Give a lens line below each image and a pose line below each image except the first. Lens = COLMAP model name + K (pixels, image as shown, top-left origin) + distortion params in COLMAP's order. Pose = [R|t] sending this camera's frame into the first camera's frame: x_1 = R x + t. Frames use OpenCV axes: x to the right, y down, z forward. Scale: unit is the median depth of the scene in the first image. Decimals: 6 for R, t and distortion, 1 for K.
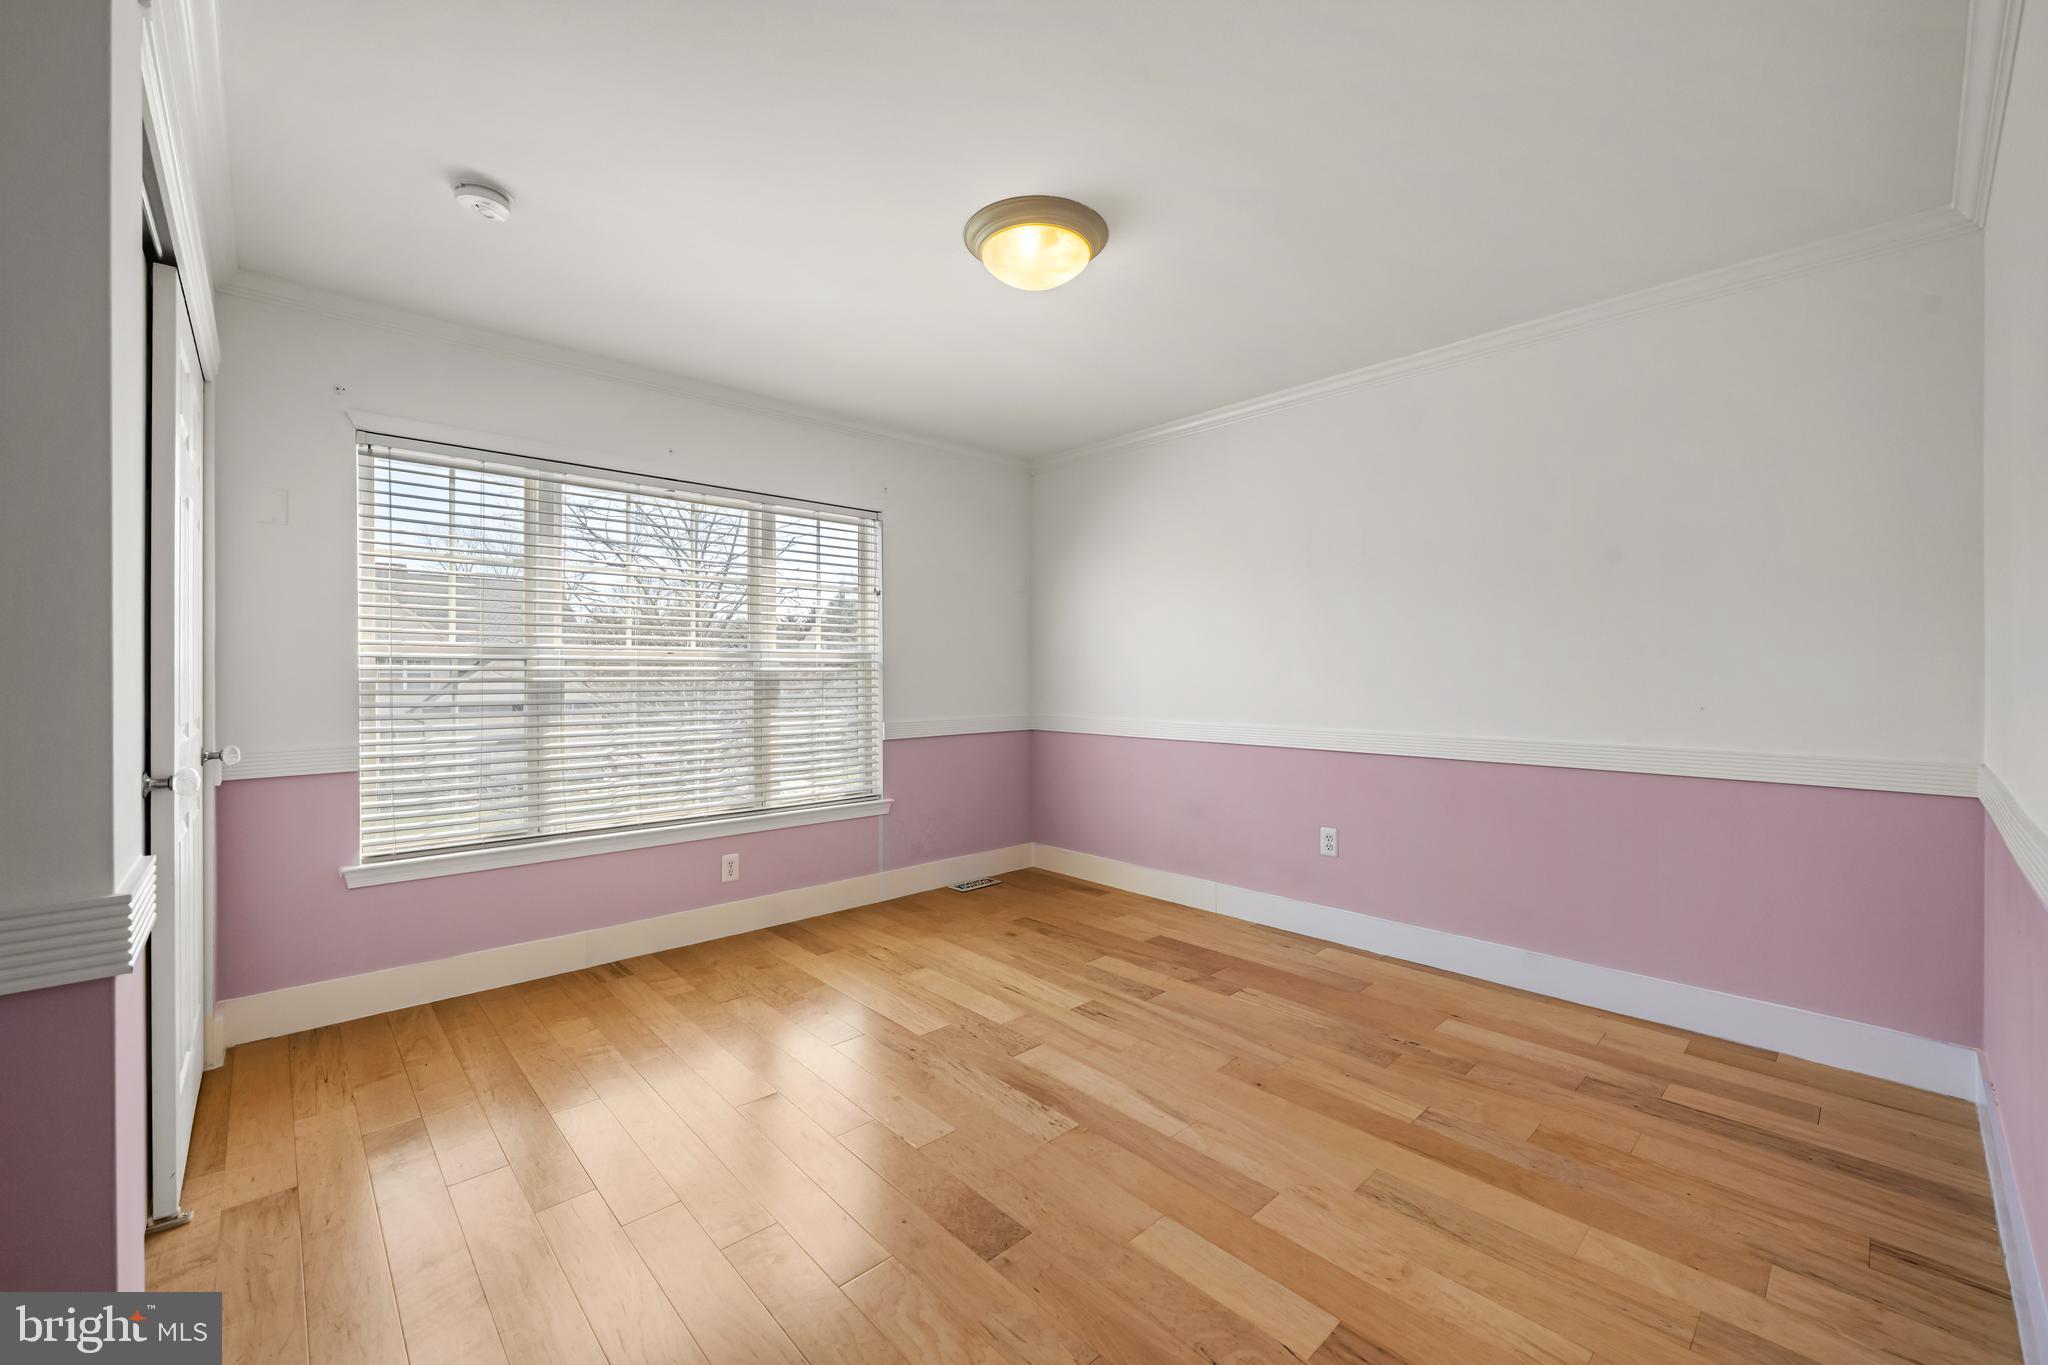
lens RADIAL K [[817.1, 0, 1022.0], [0, 817.1, 684.4], [0, 0, 1]] dist [0.001172, 0.000054]
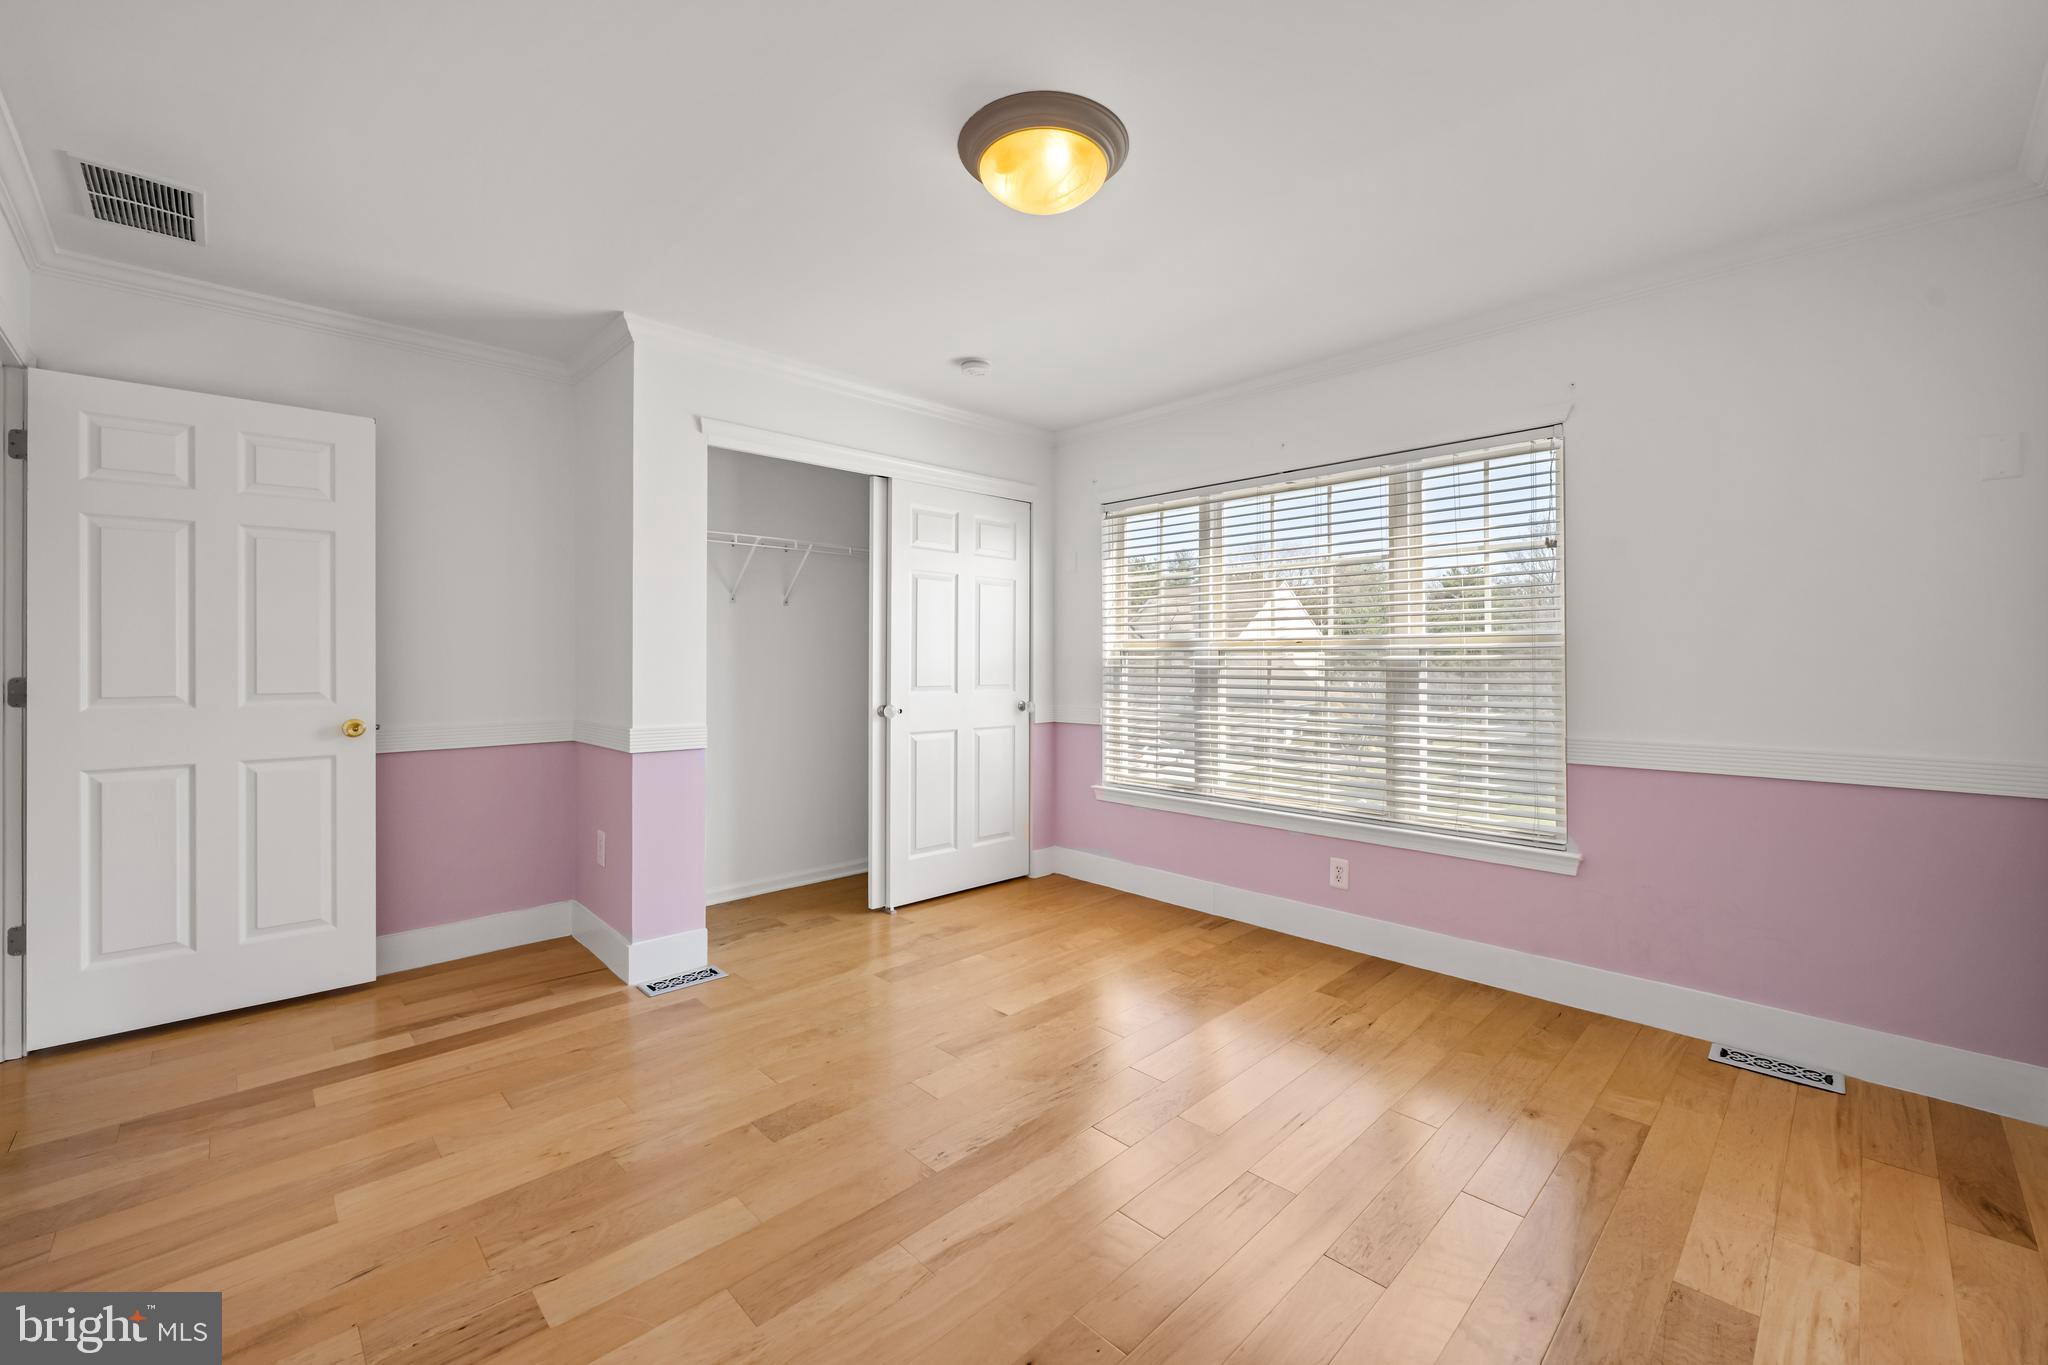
lens RADIAL K [[817.1, 0, 1022.6], [0, 817.1, 664.2], [0, 0, 1]] dist [0.001172, 0.000054]
pose [[0.026128, 0.005024, -0.999646, 0.592137], [-0.015208, 0.999874, 0.004628, -0.010825], [0.999543, 0.015082, 0.026201, 0.657225]]
